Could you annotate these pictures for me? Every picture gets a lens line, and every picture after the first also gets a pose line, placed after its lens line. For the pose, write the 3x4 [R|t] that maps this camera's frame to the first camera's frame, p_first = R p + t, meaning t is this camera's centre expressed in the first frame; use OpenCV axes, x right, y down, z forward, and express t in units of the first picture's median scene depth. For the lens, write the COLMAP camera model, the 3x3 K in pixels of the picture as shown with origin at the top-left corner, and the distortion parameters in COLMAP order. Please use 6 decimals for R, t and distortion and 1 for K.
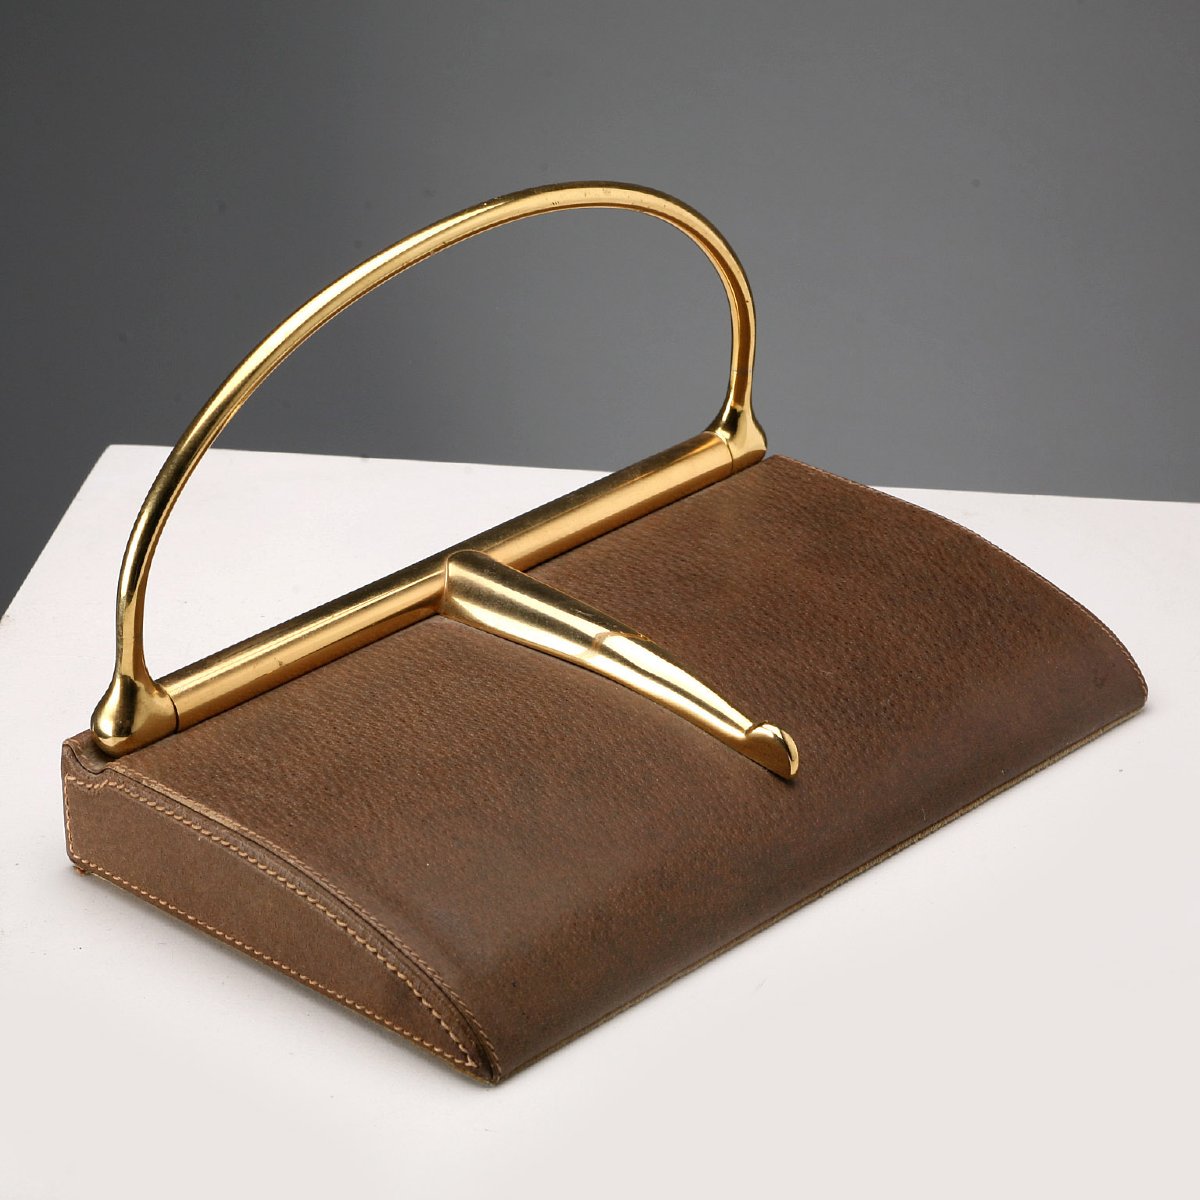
lens RADIAL K [[3828.4, 0, 593.5], [0, 3828.4, 596.0], [0, 0, 1]] dist [0.293355, 0.000000]
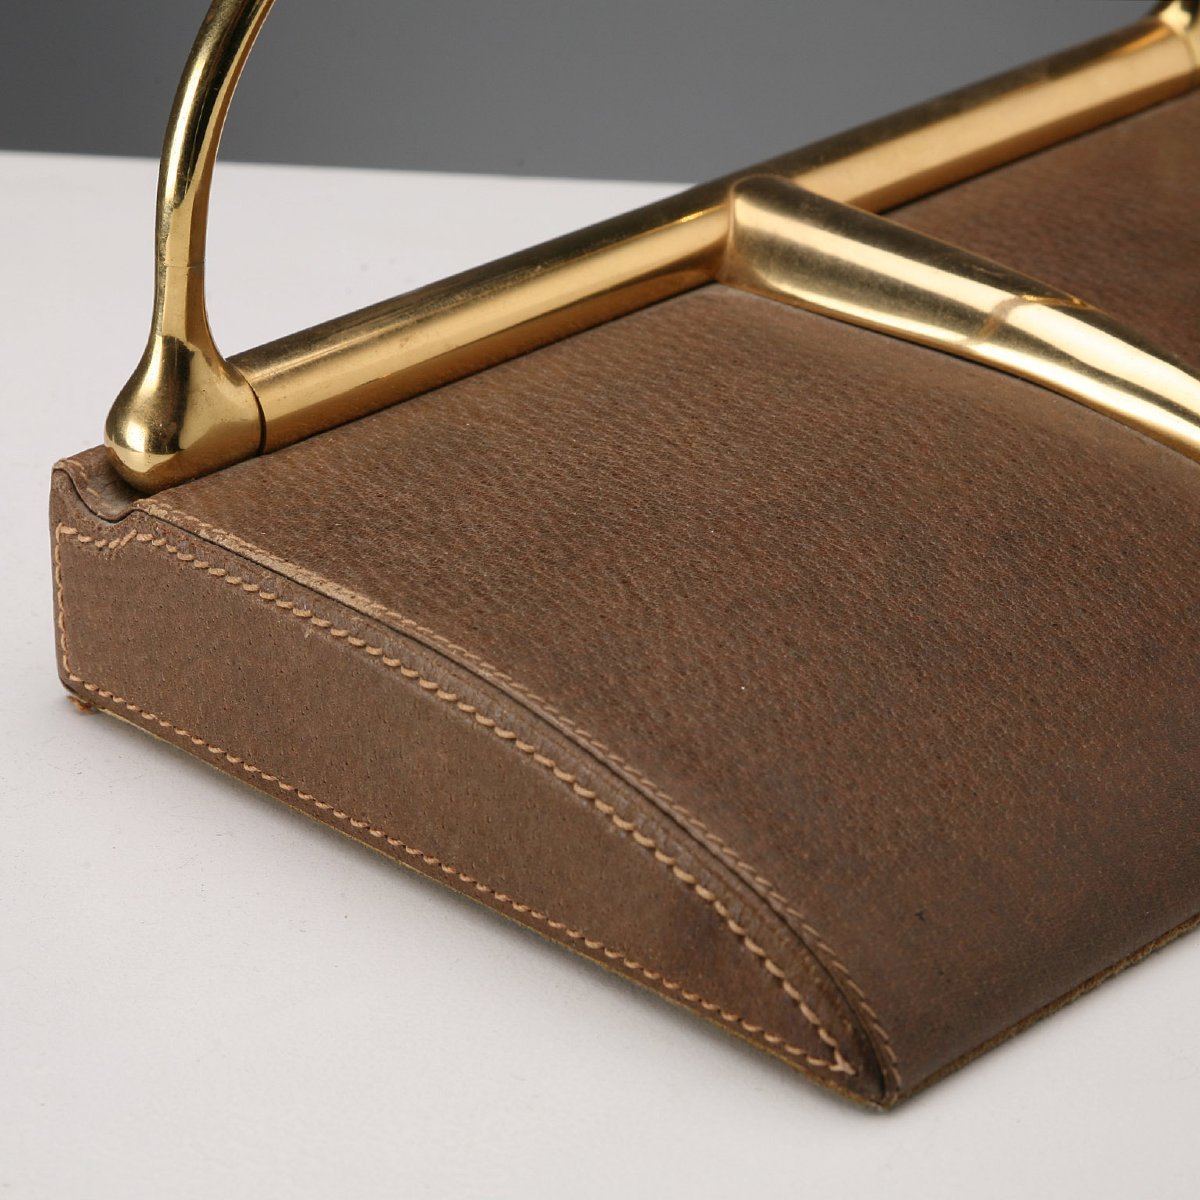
lens RADIAL K [[3979.2, 0, 598.7], [0, 3979.2, 609.2], [0, 0, 1]] dist [0.177058, 0.000000]
pose [[0.999798, 0.019996, -0.002257, -0.060011], [-0.020000, 0.999798, -0.001763, 0.058758], [0.002222, 0.001808, 0.999996, 0.442841]]
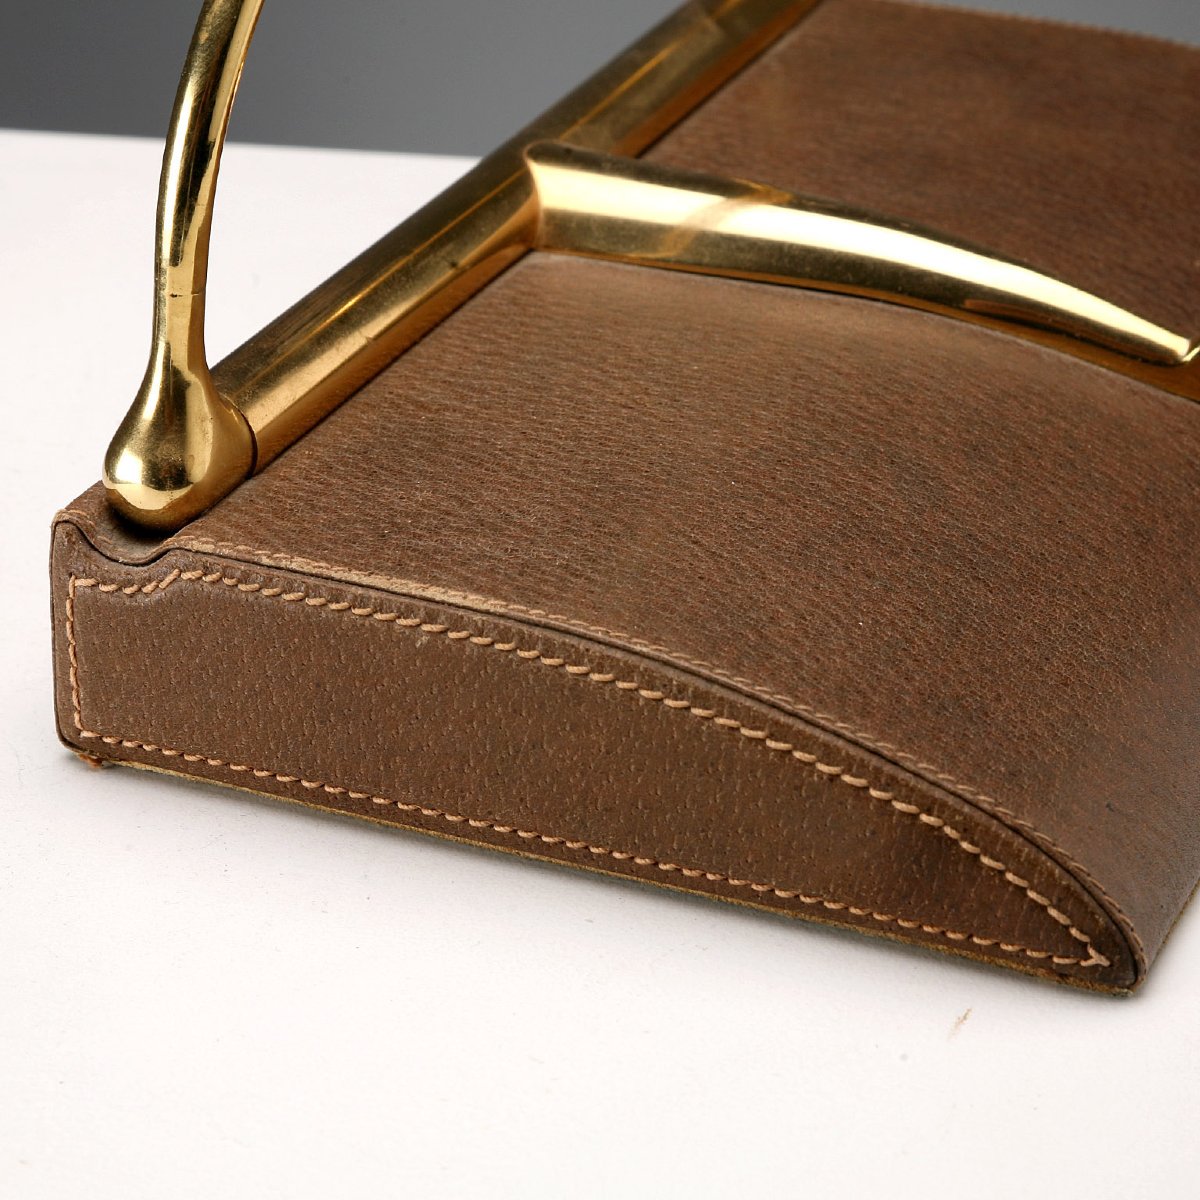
lens RADIAL K [[3979.2, 0, 596.4], [0, 3979.2, 595.1], [0, 0, 1]] dist [0.177058, 0.000000]
pose [[0.933431, -0.136422, 0.331808, -0.254342], [0.136686, 0.990355, 0.022660, 0.046895], [-0.331699, 0.024202, 0.943075, 0.471812]]
